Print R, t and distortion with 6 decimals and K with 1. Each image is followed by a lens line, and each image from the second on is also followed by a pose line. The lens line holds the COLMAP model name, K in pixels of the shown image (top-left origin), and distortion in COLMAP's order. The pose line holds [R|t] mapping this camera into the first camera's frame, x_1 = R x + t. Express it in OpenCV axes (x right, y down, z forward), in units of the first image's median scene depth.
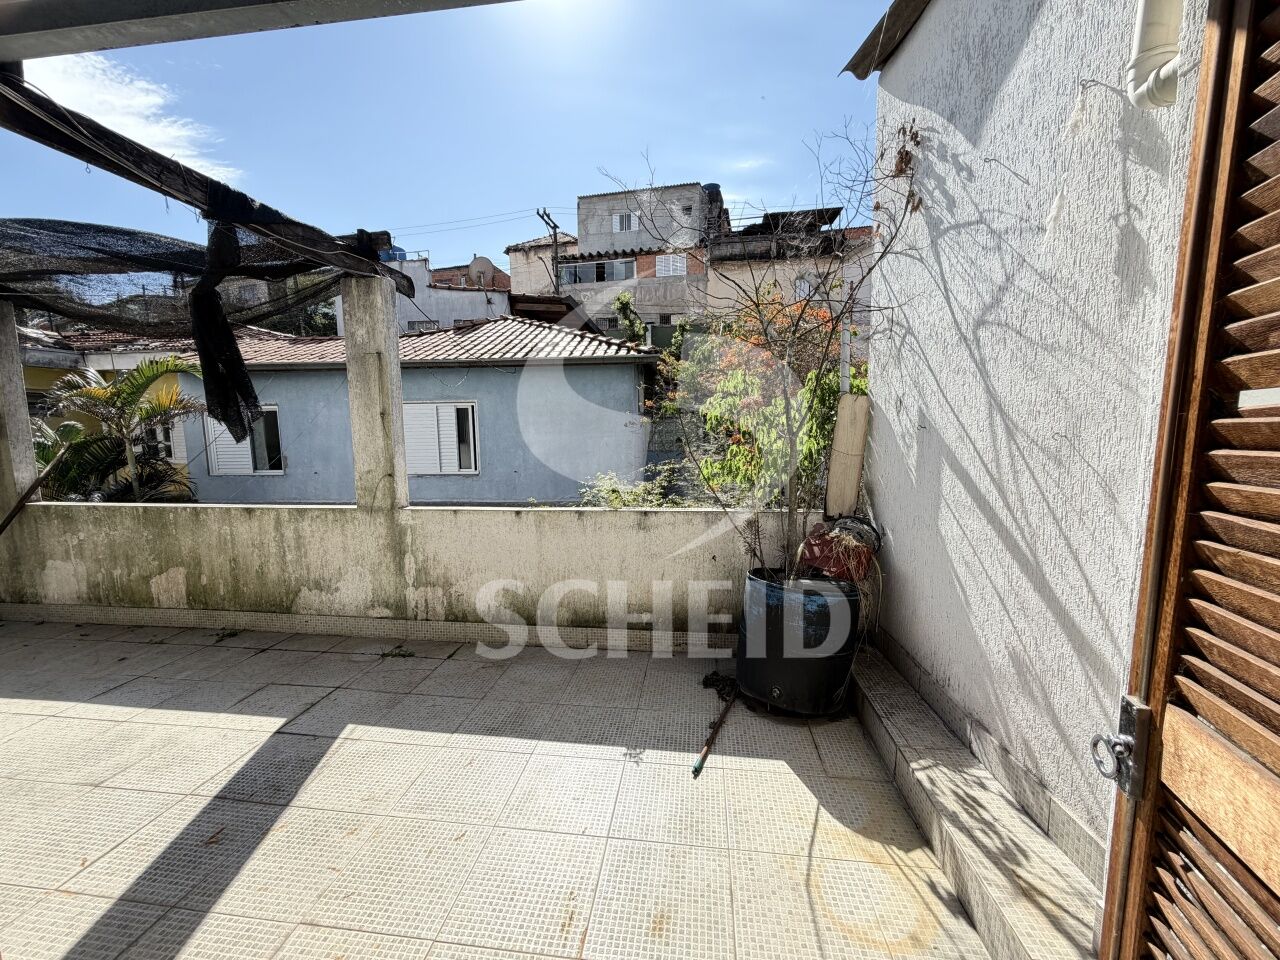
lens RADIAL K [[509.9, 0, 641.8], [0, 509.9, 483.8], [0, 0, 1]] dist [-0.001599, -0.000164]
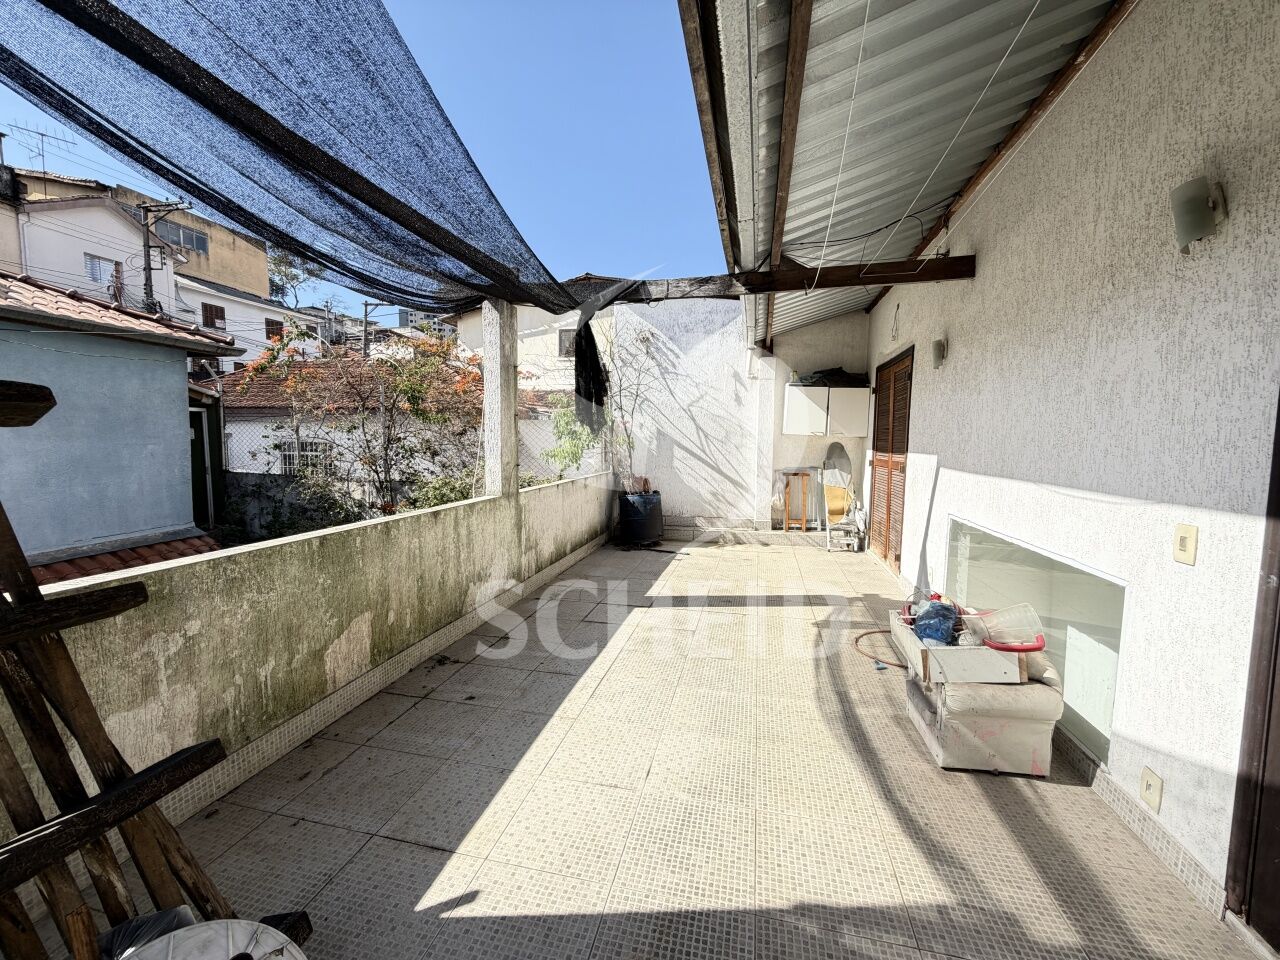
lens RADIAL K [[509.9, 0, 641.3], [0, 509.9, 478.5], [0, 0, 1]] dist [-0.001599, -0.000164]
pose [[0.103220, -0.065789, 0.992480, -1.575962], [0.103853, 0.993069, 0.055027, -0.020258], [-0.989222, 0.097392, 0.109337, 0.532963]]
